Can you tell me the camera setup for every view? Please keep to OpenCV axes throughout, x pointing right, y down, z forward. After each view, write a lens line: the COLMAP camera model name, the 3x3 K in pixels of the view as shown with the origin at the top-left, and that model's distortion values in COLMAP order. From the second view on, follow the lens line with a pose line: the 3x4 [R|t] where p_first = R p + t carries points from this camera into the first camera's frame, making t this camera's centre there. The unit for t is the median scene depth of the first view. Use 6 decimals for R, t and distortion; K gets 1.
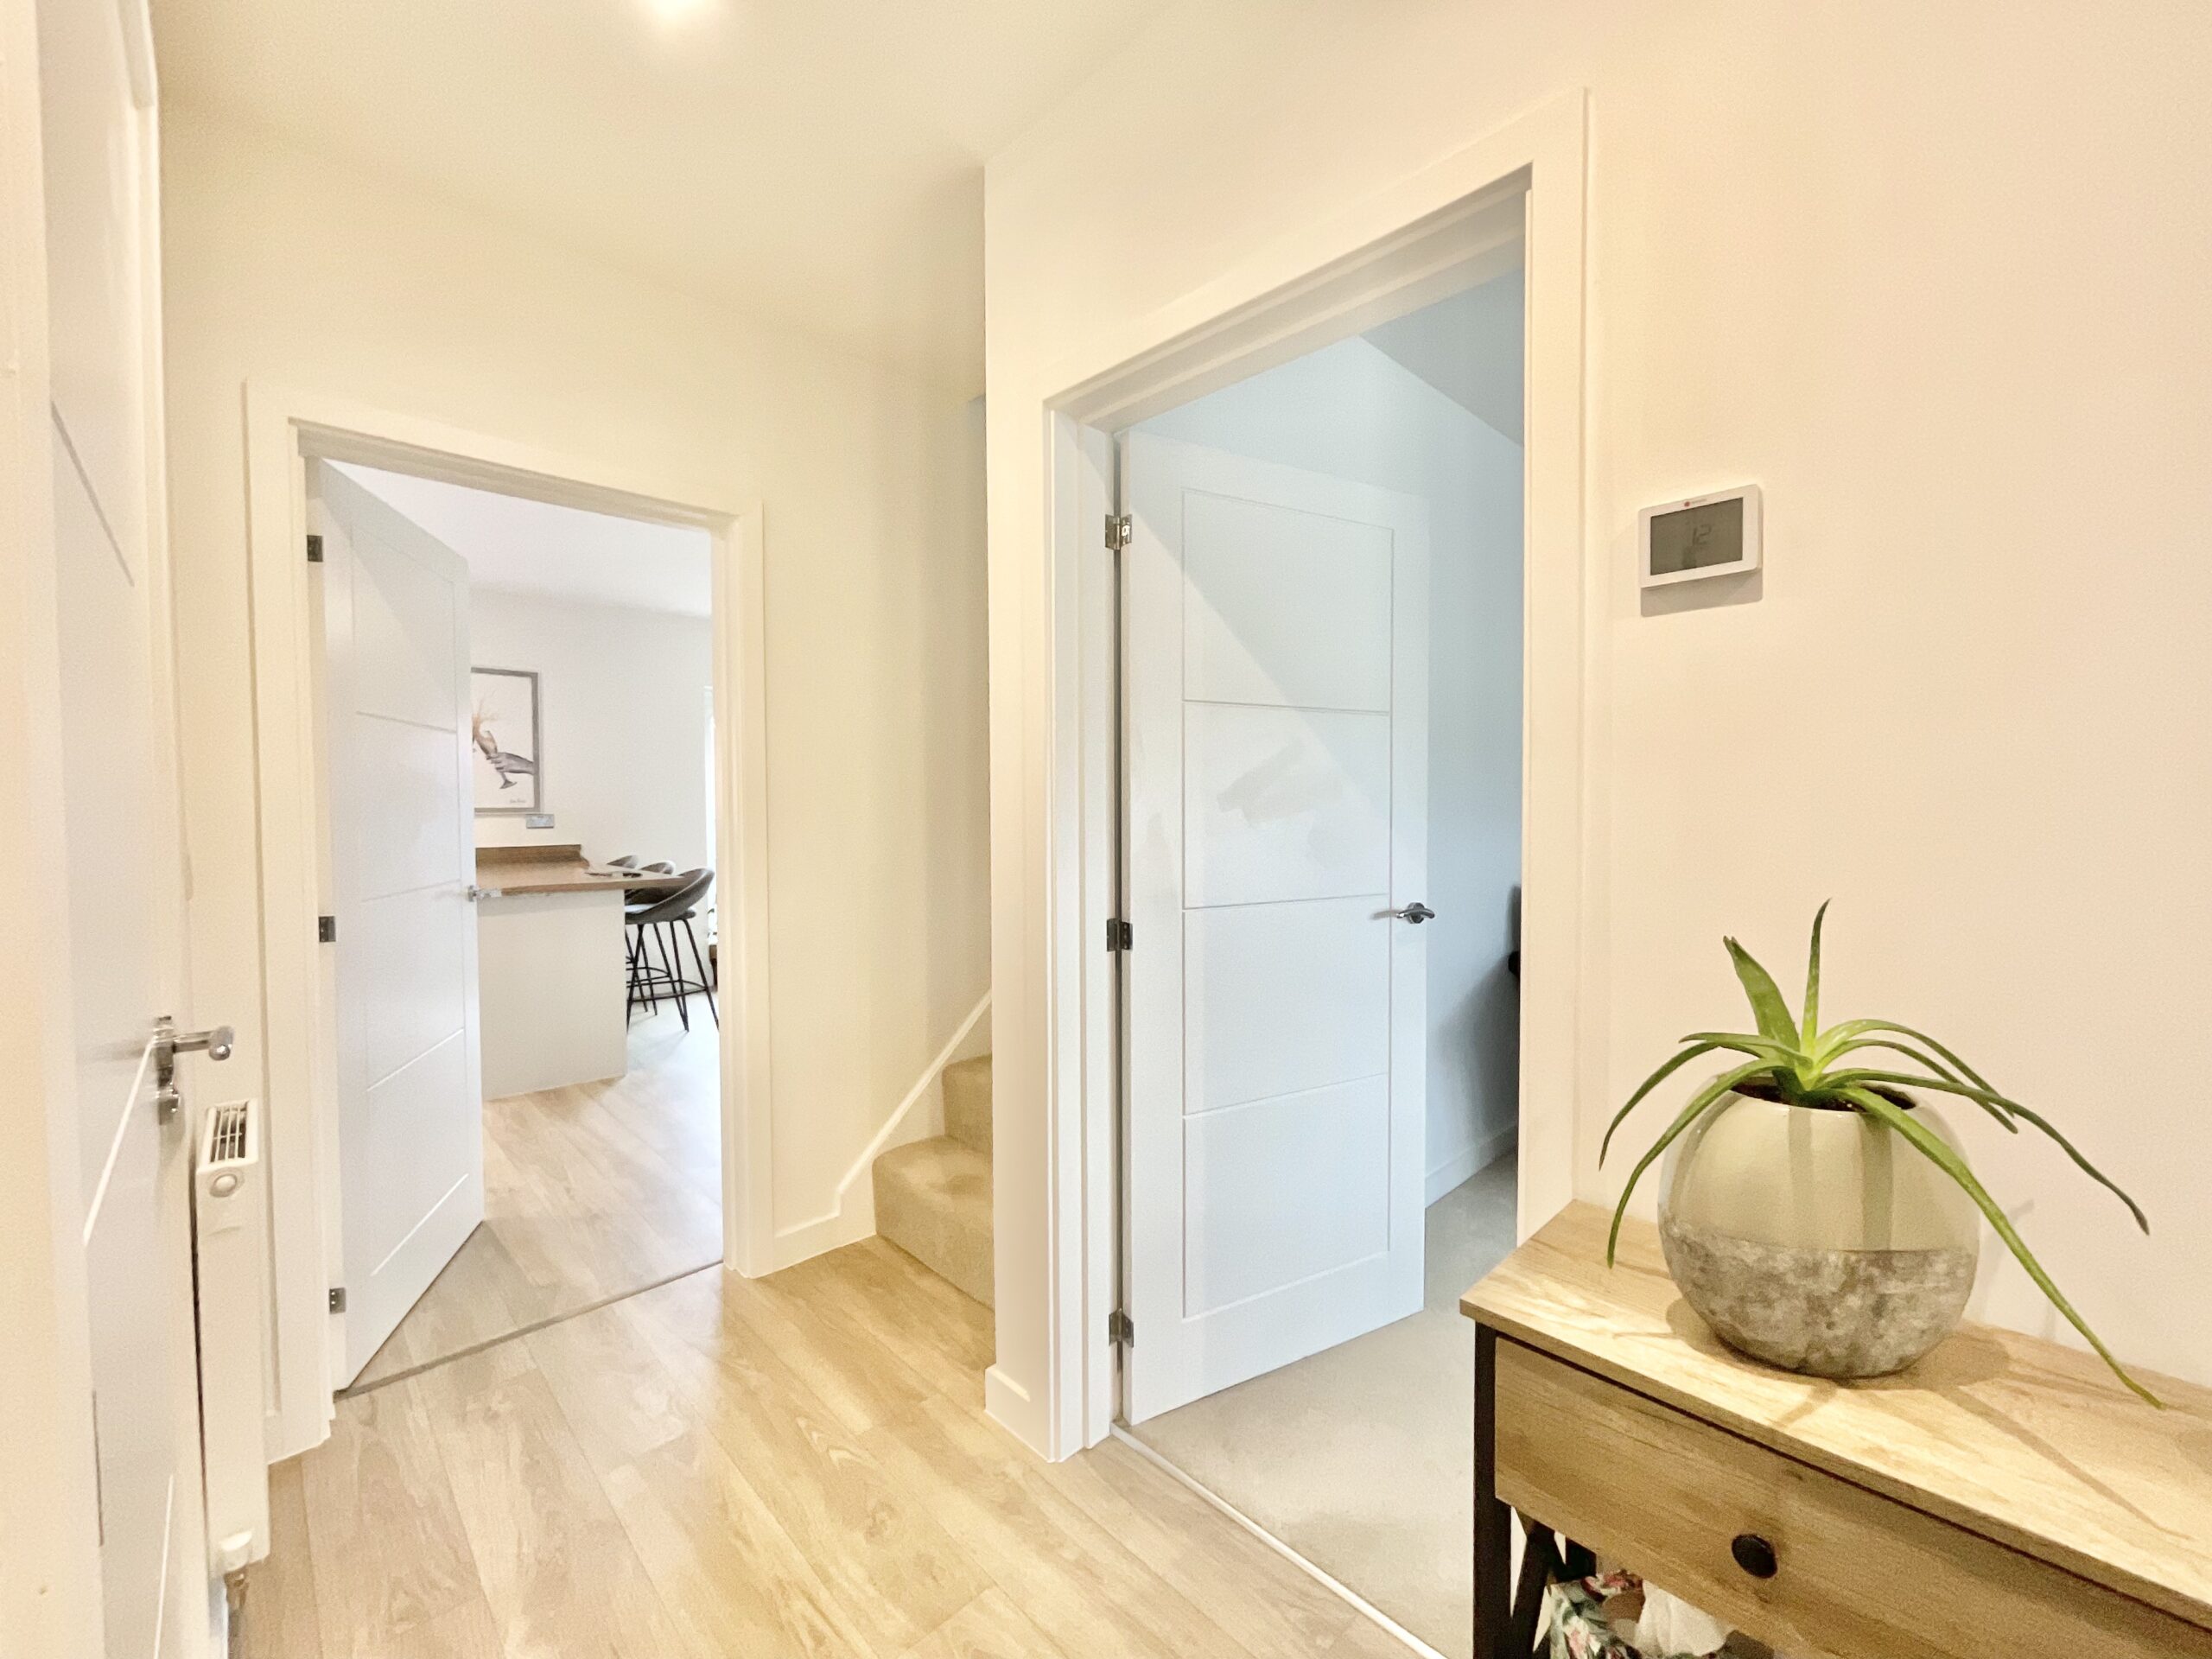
lens RADIAL K [[896.4, 0, 1107.0], [0, 896.4, 820.1], [0, 0, 1]] dist [-0.002313, -0.001518]
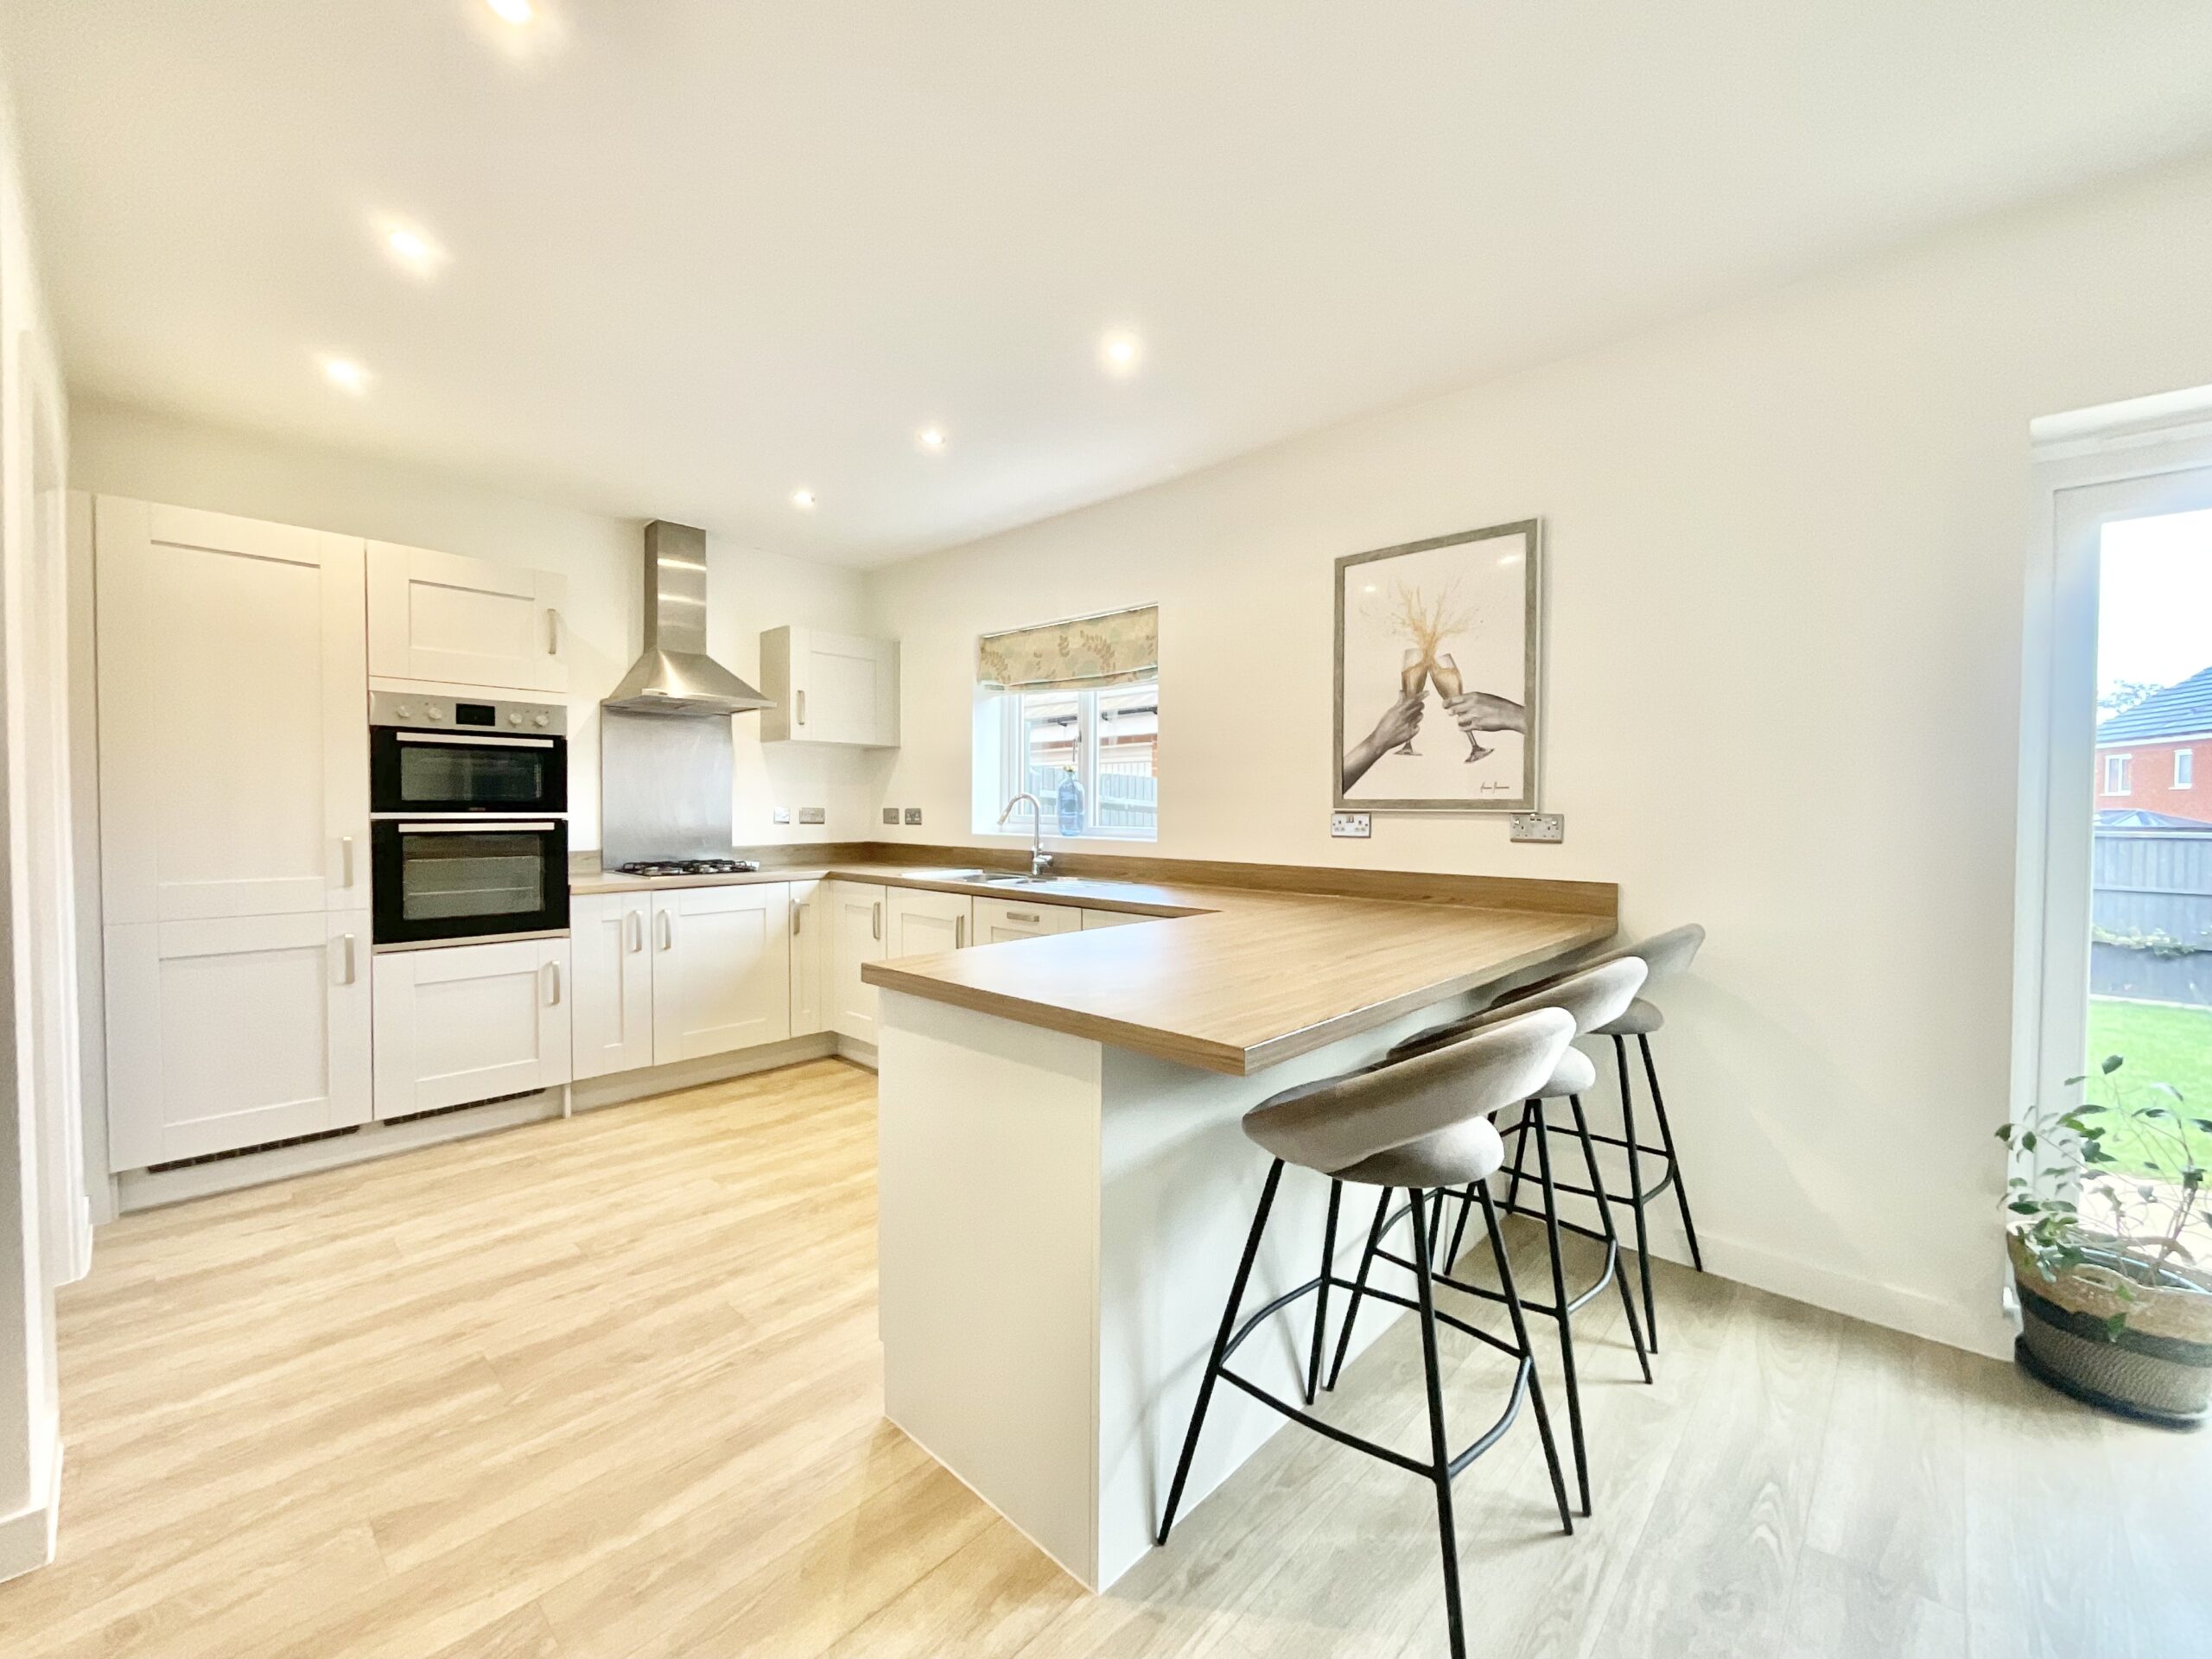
lens RADIAL K [[896.4, 0, 1102.1], [0, 896.4, 829.4], [0, 0, 1]] dist [-0.002313, -0.001518]
pose [[0.051710, 0.033992, -0.998083, -0.167710], [-0.029676, 0.999031, 0.032487, -0.007210], [0.998221, 0.027939, 0.052669, 0.758258]]
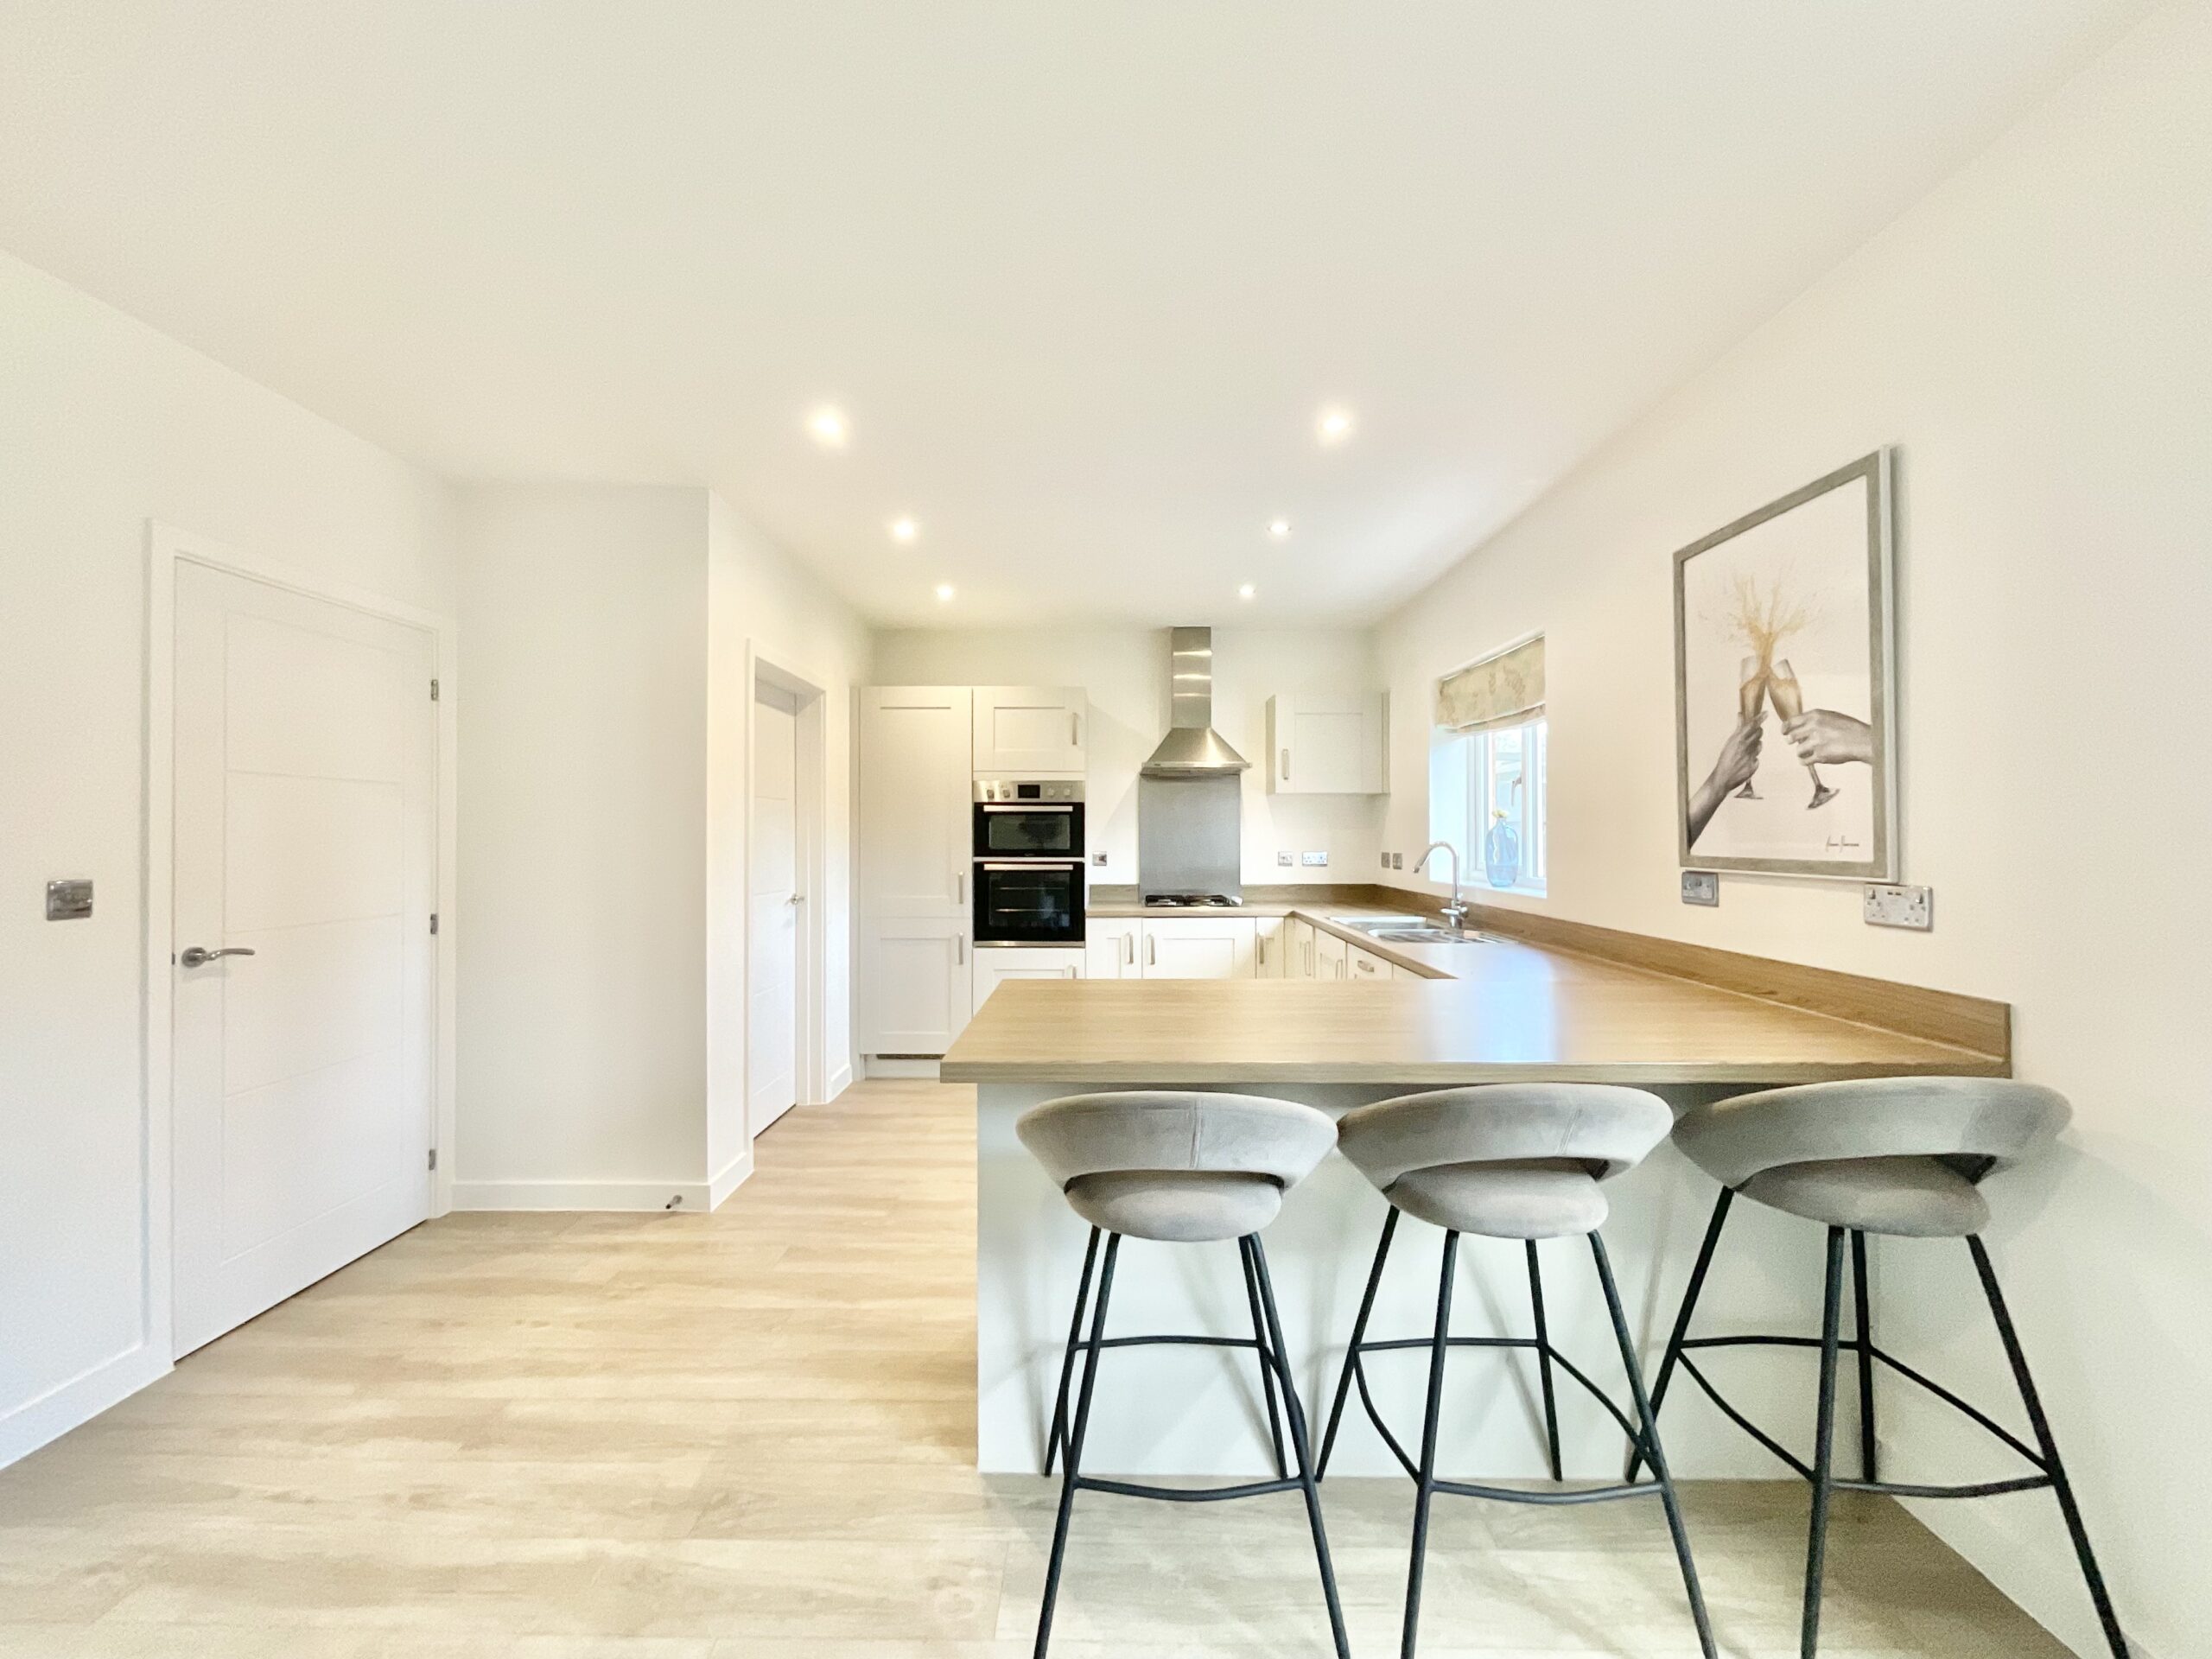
lens RADIAL K [[896.4, 0, 1104.1], [0, 896.4, 829.2], [0, 0, 1]] dist [-0.002313, -0.001518]
pose [[-0.703288, 0.004697, -0.710890, -0.209118], [-0.010257, 0.999807, 0.016754, -0.029867], [0.710832, 0.019075, -0.703104, 1.045826]]
